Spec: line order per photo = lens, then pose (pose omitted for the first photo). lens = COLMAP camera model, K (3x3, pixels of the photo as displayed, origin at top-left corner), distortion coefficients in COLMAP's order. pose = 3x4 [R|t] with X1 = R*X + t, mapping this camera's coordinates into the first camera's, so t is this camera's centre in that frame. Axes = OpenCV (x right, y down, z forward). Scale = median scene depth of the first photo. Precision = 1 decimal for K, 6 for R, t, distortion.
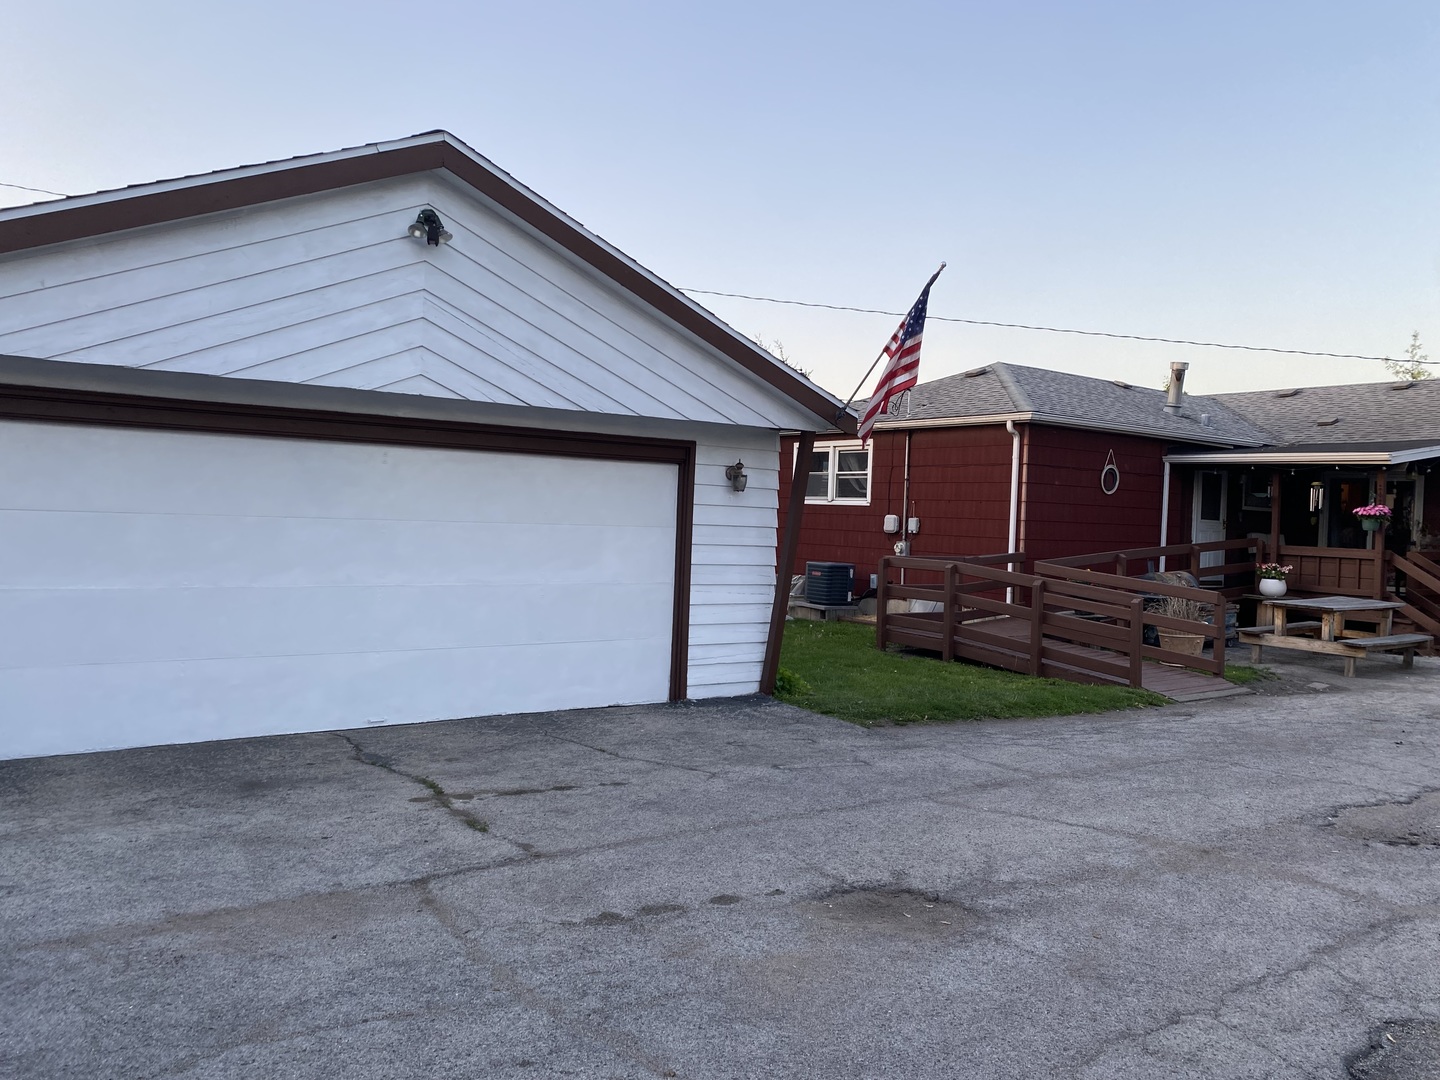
lens RADIAL K [[1096.5, 0, 692.4], [0, 1096.5, 536.0], [0, 0, 1]] dist [-0.009132, -0.001015]
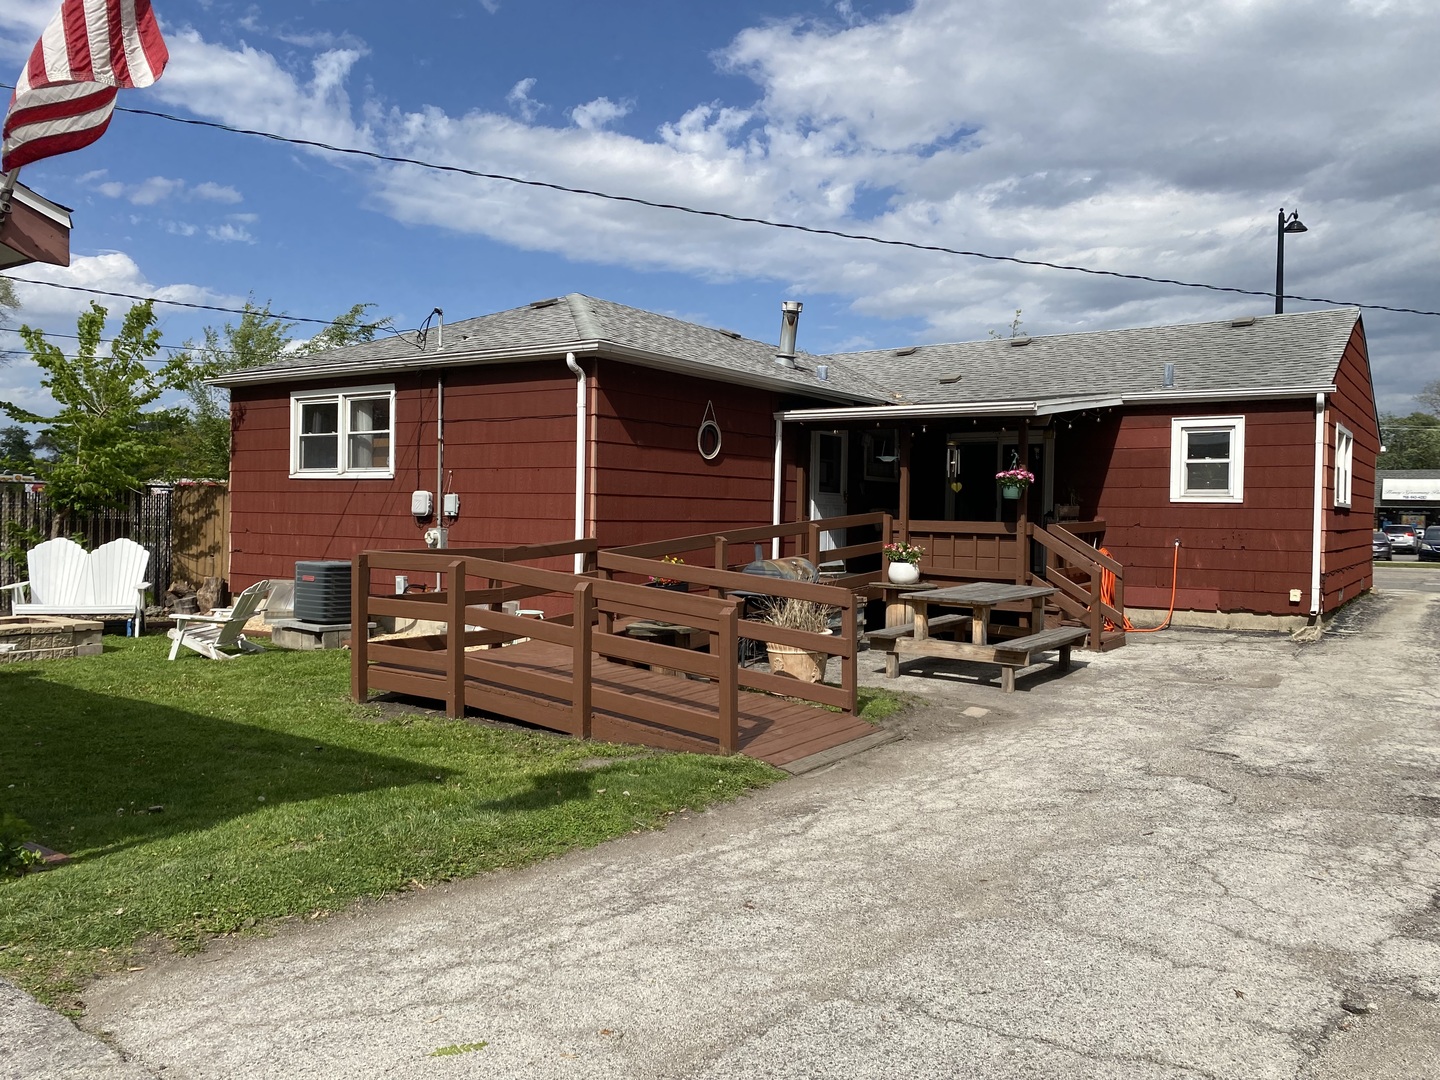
lens RADIAL K [[1106.6, 0, 720.0], [0, 1106.6, 540.0], [0, 0, 1]] dist [0.071727, -0.000981]
pose [[0.940414, -0.028145, 0.338866, 0.124981], [0.024408, 0.999585, 0.015288, 0.006650], [-0.339155, -0.006106, 0.940711, 0.271854]]
